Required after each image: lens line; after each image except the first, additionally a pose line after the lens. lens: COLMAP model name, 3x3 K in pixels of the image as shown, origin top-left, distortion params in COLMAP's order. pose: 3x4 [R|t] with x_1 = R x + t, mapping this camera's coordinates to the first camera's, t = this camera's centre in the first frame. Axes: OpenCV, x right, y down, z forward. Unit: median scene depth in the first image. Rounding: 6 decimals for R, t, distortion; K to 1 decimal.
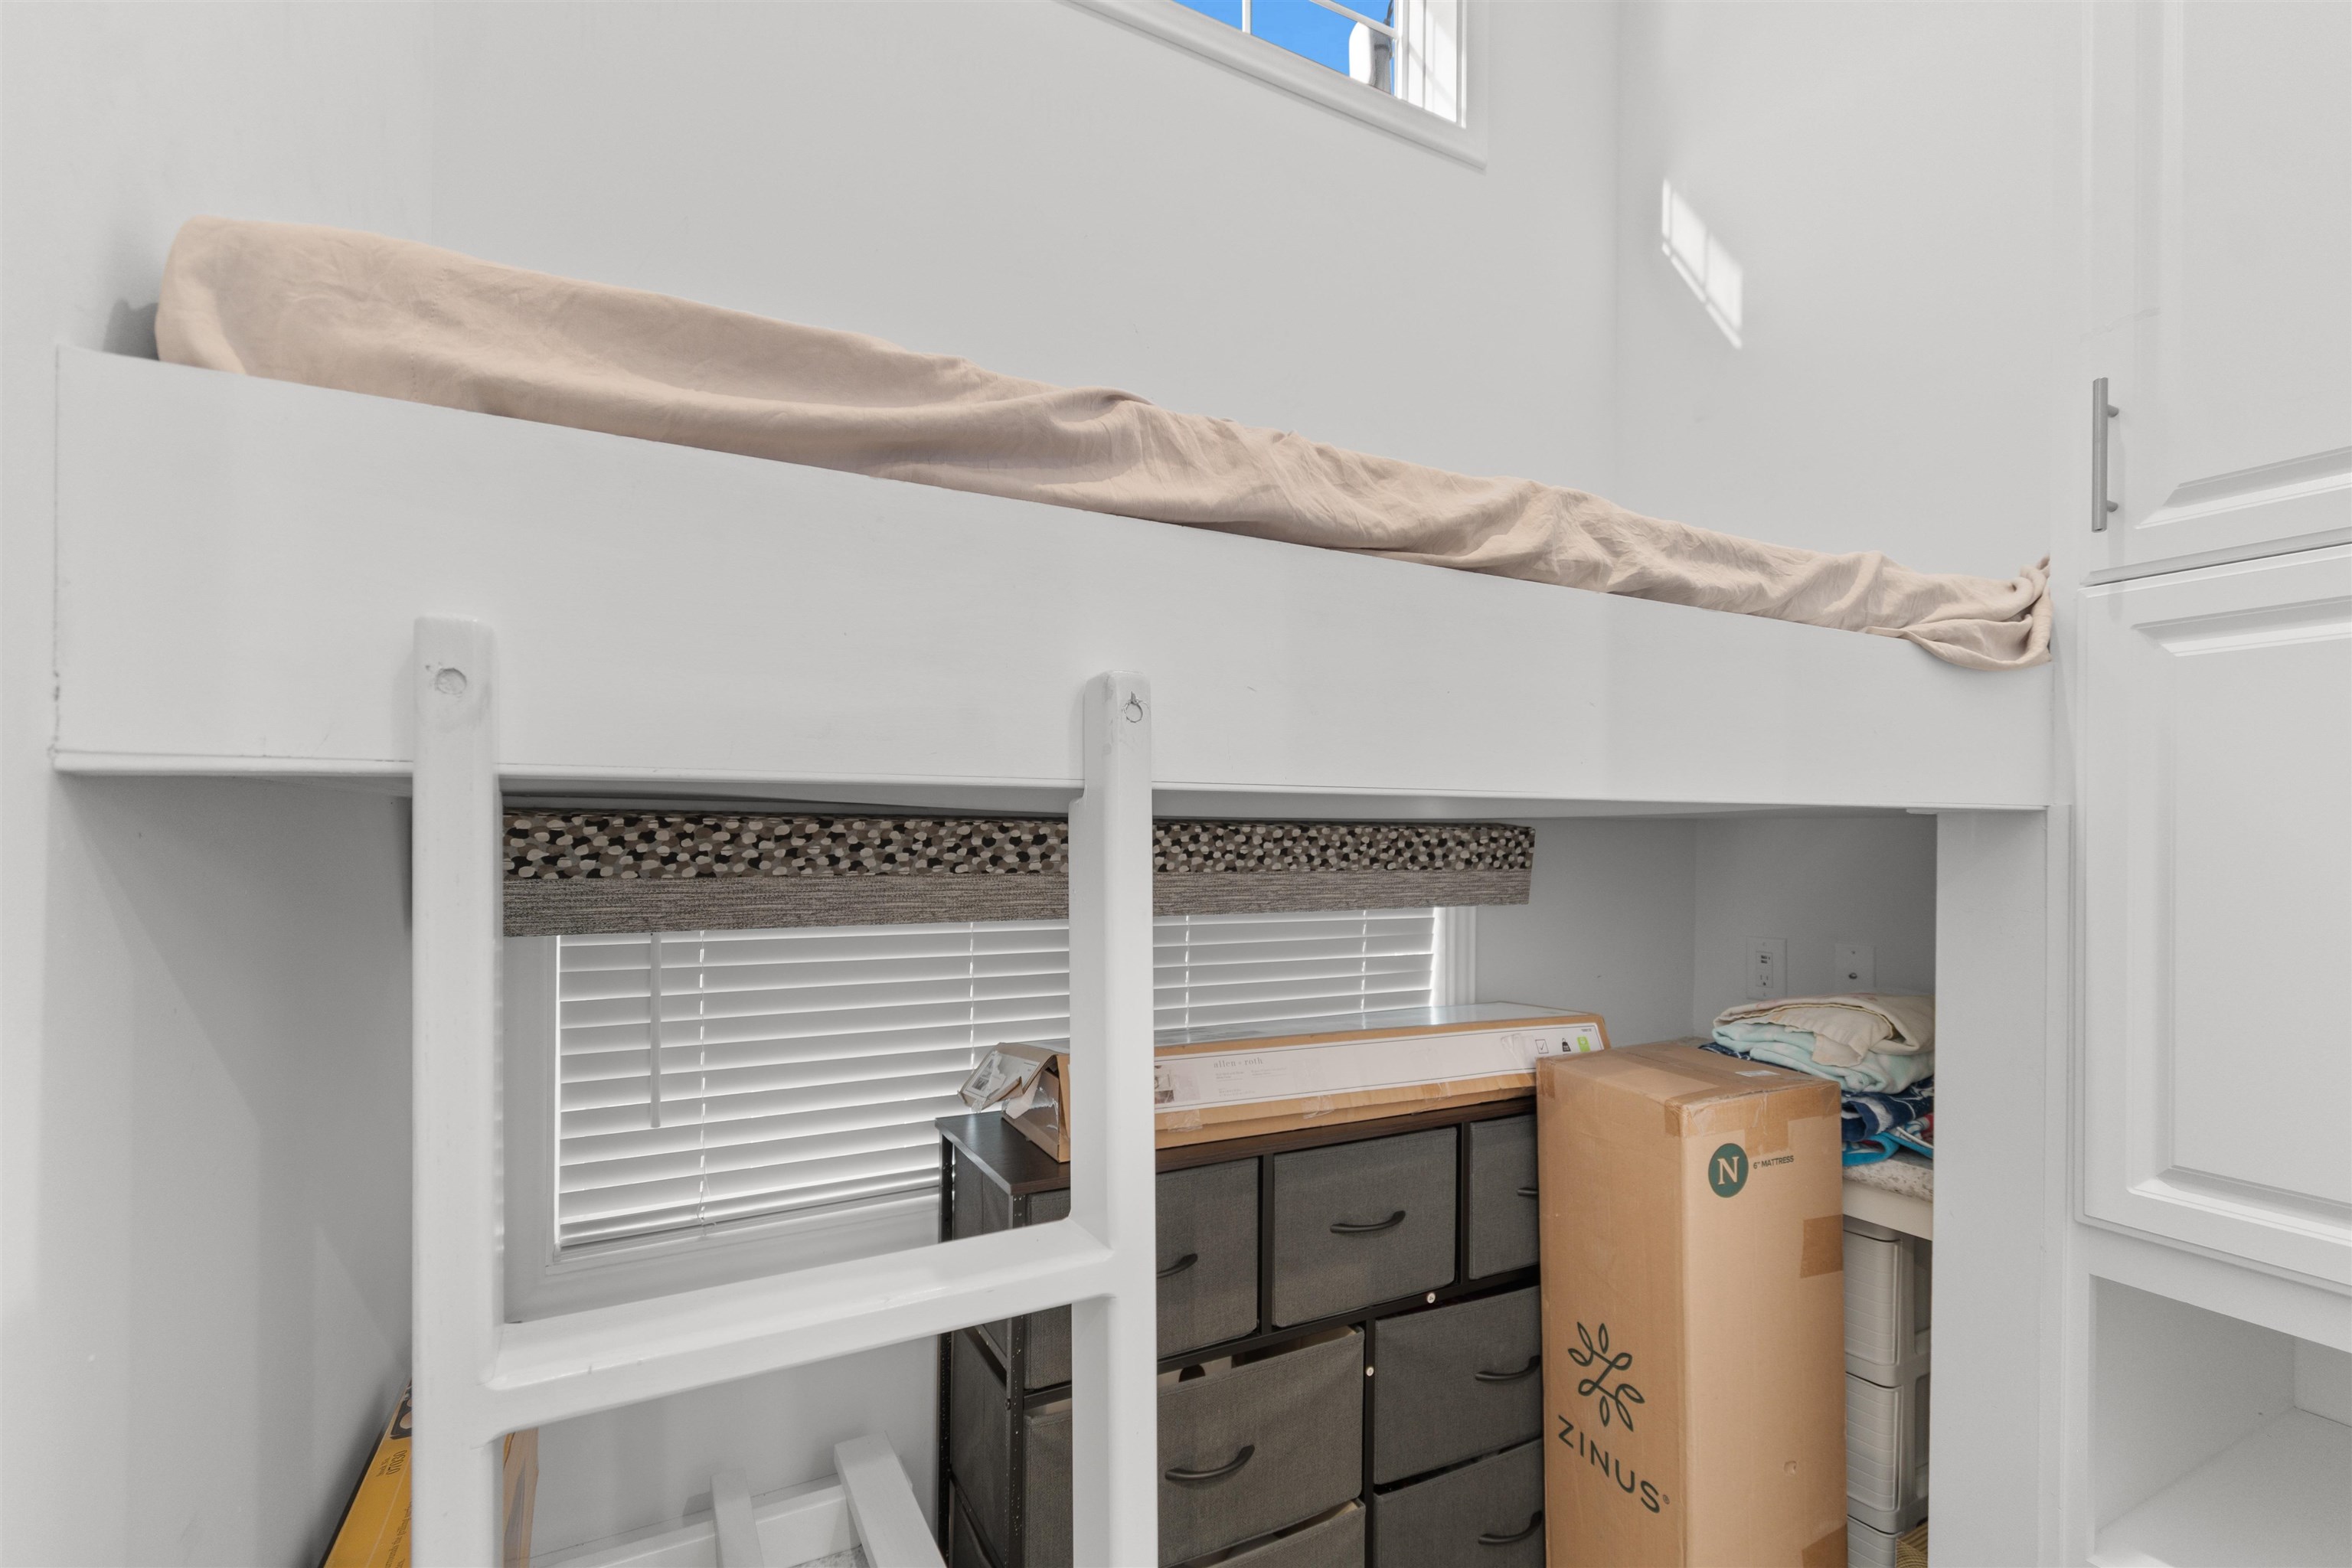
lens RADIAL K [[1034.3, 0, 1187.9], [0, 1034.3, 826.2], [0, 0, 1]] dist [0.005724, -0.003149]
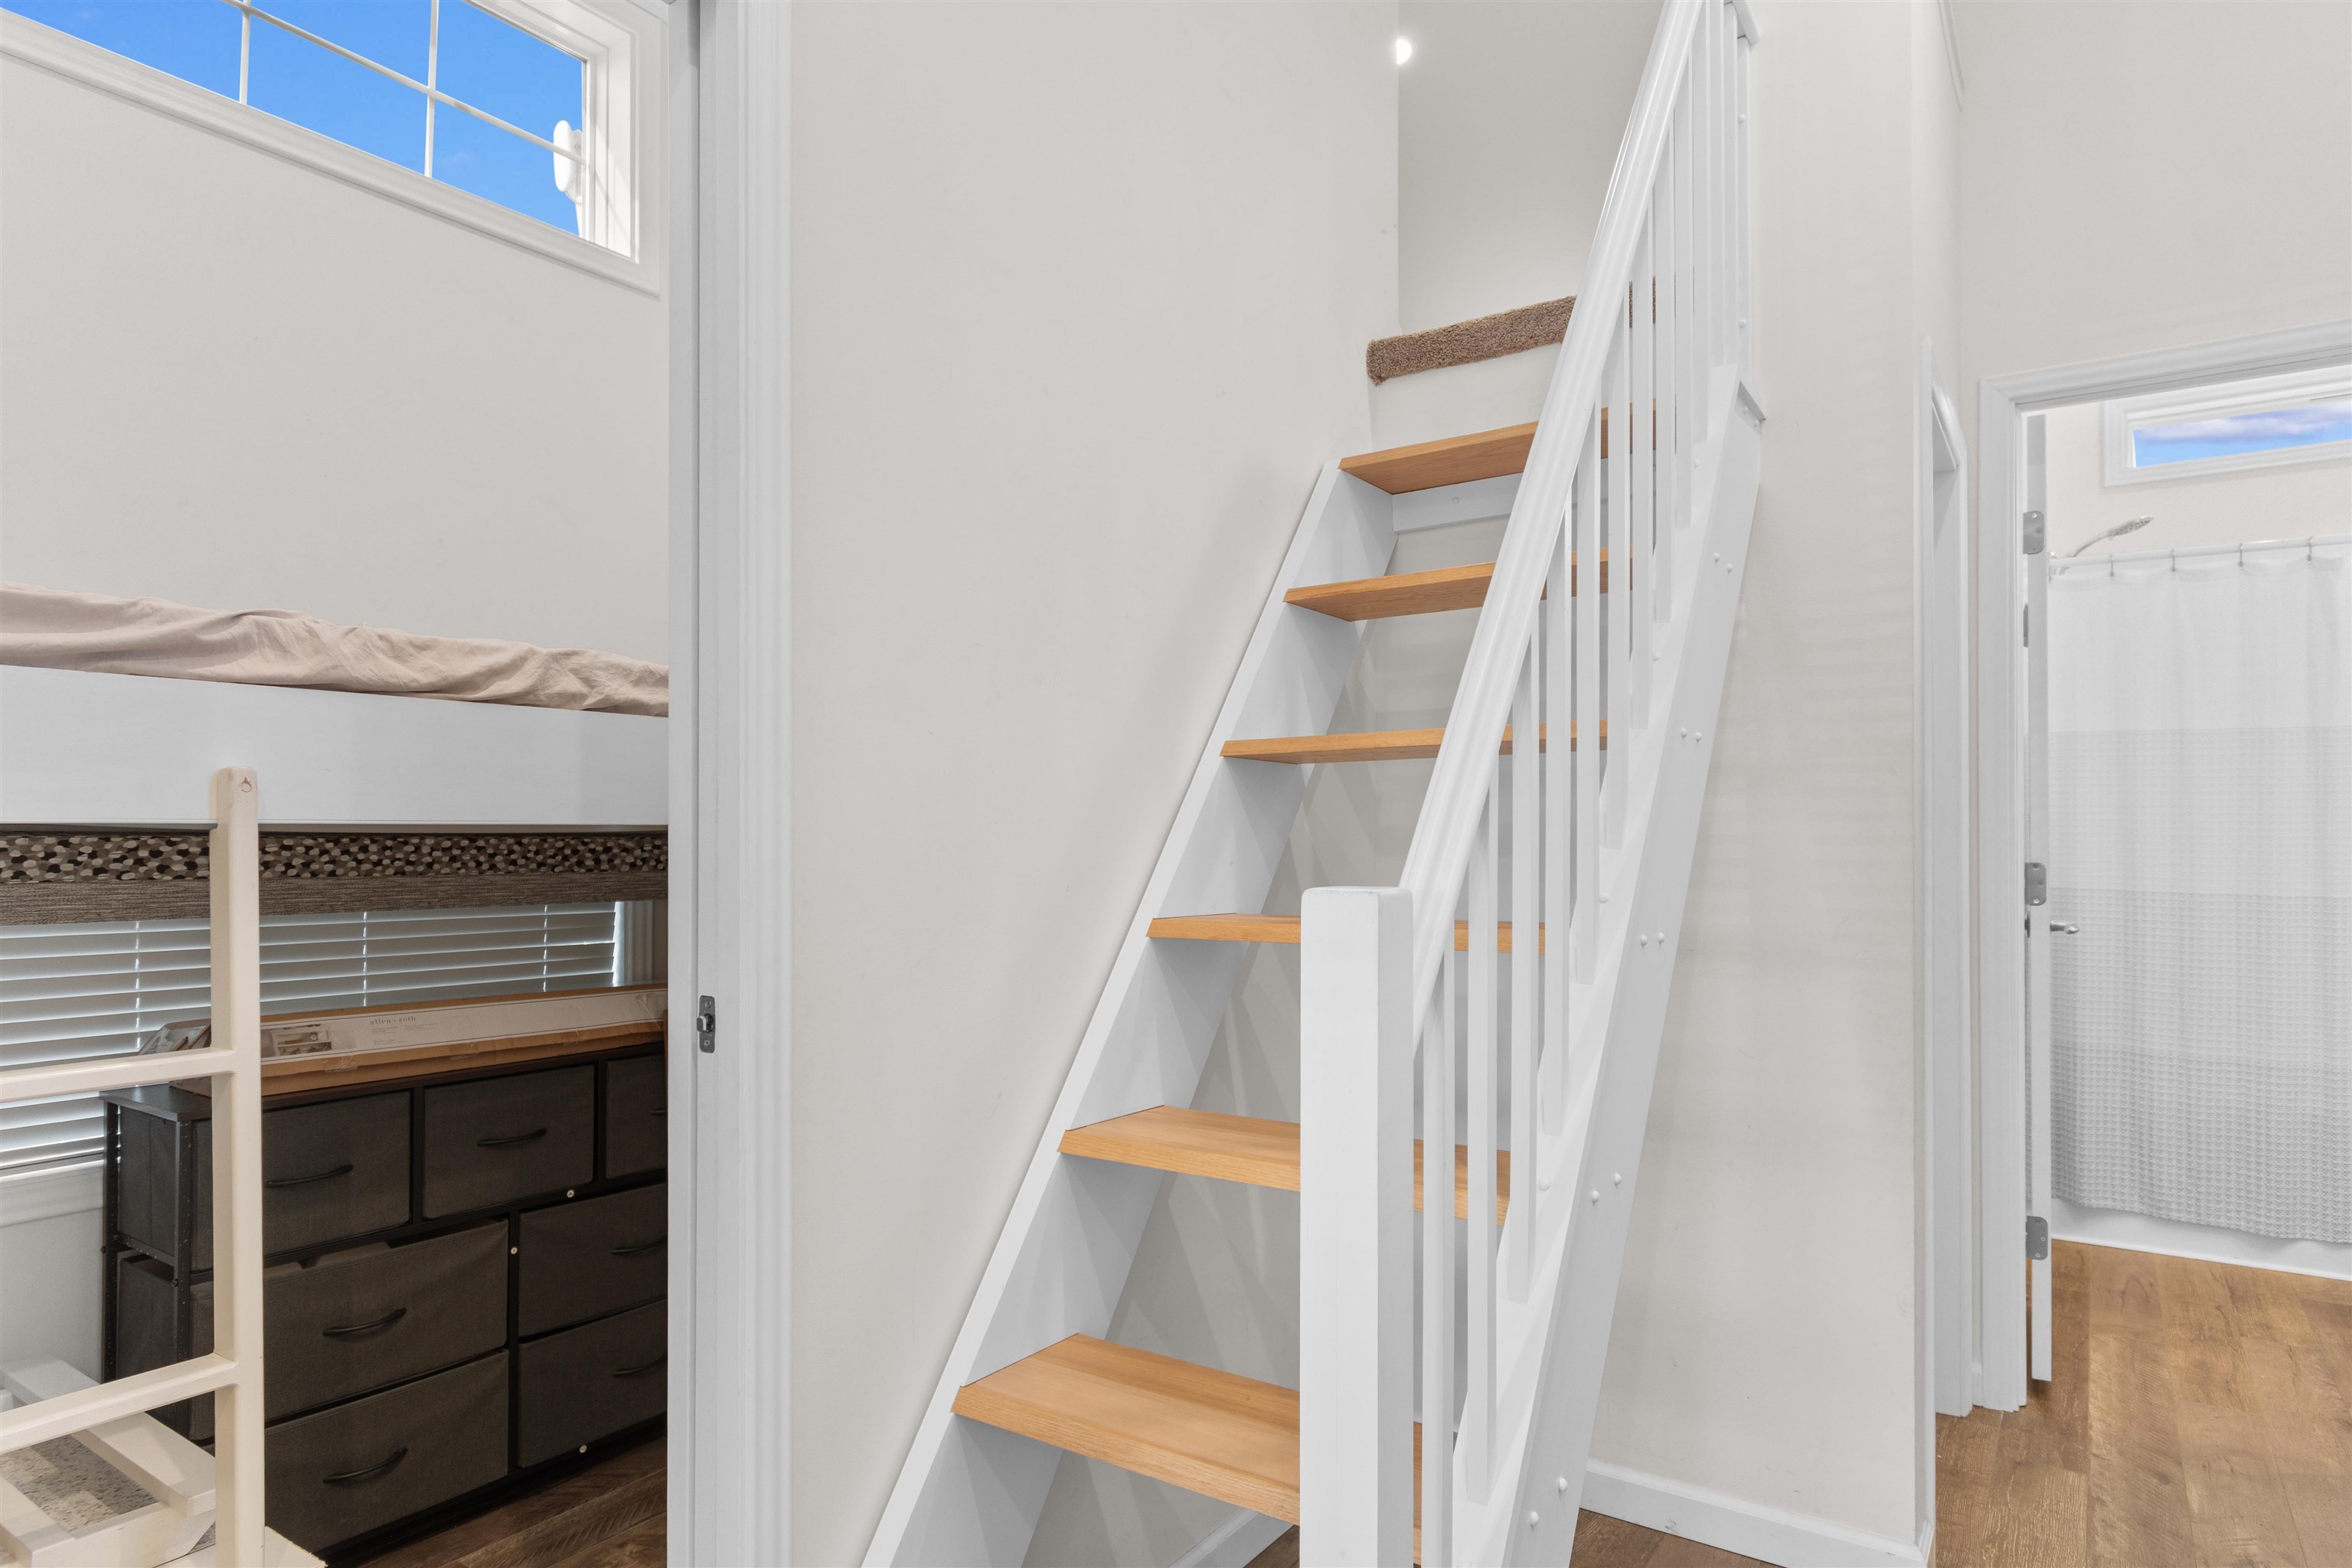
lens RADIAL K [[1328.1, 0, 1182.5], [0, 1328.1, 822.9], [0, 0, 1]] dist [0.003133, -0.006393]
pose [[0.890814, -0.002904, 0.454358, 0.176534], [0.005147, 0.999980, -0.003701, -0.009043], [-0.454338, 0.005635, 0.890811, -0.952397]]
